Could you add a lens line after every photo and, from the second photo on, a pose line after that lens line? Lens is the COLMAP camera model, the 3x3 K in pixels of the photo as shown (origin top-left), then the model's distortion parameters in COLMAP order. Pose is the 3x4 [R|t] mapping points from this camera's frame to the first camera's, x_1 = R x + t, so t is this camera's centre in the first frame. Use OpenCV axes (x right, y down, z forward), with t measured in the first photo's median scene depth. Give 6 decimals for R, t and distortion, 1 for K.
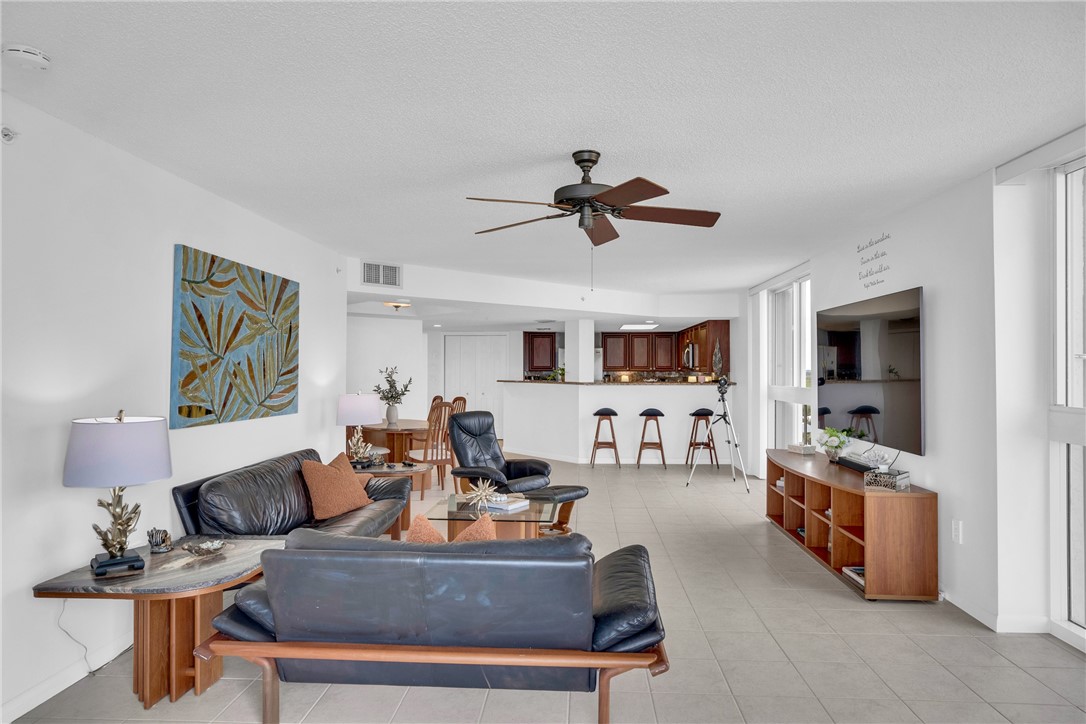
lens RADIAL K [[658.0, 0, 543.0], [0, 658.0, 362.0], [0, 0, 1]] dist [-0.000069, 0.000241]
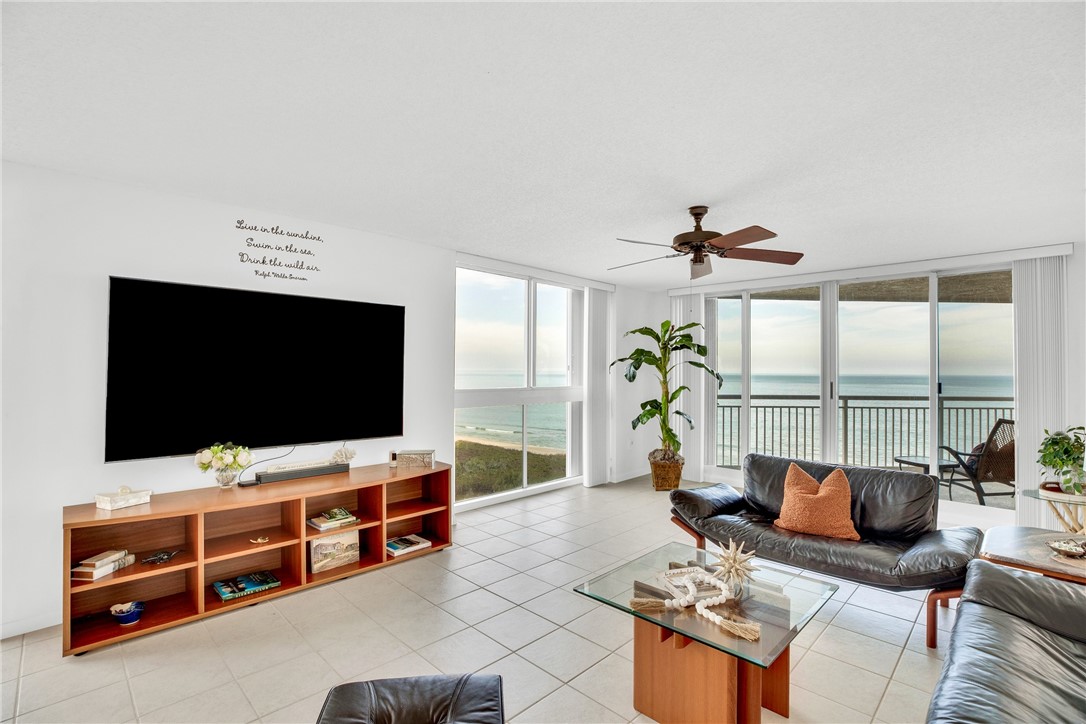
lens RADIAL K [[497.8, 0, 546.3], [0, 497.8, 361.0], [0, 0, 1]] dist [-0.044839, 0.013721]
pose [[-0.751976, 0.003924, 0.659179, -0.279120], [-0.017012, 0.999534, -0.025357, 0.013813], [-0.658971, -0.030282, -0.751558, 1.519470]]
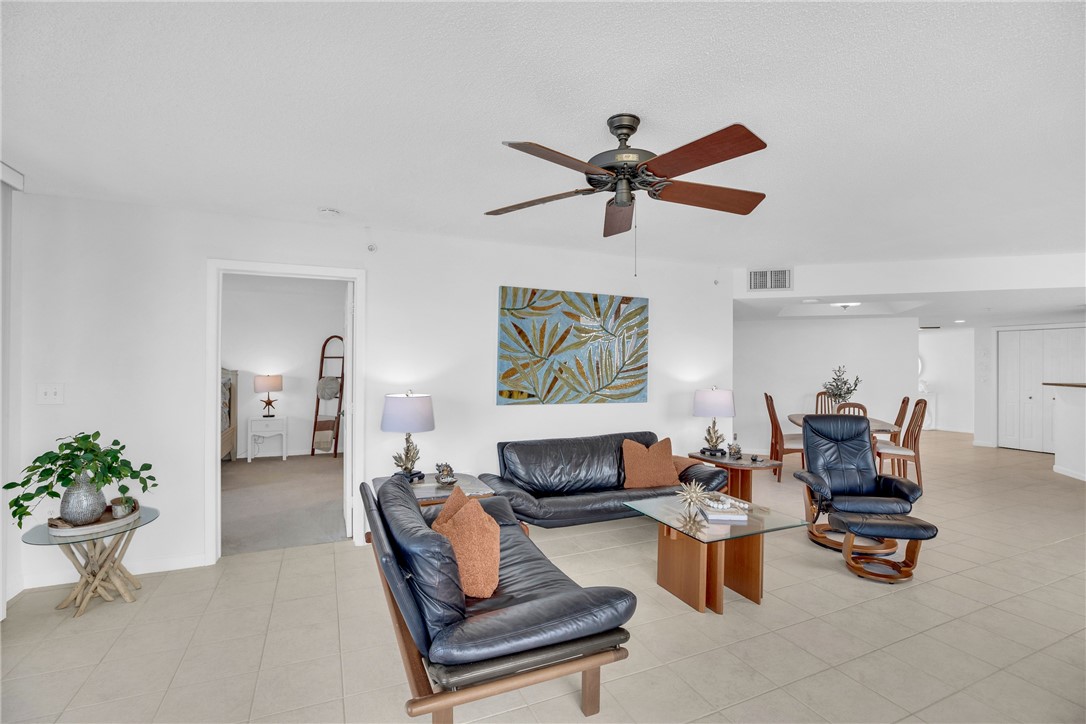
lens RADIAL K [[497.8, 0, 546.3], [0, 497.8, 361.0], [0, 0, 1]] dist [-0.044839, 0.013721]
pose [[0.465113, -0.008501, -0.885210, 0.463005], [0.005591, 0.999962, -0.006666, 0.005242], [0.885233, -0.001849, 0.465143, 0.474860]]
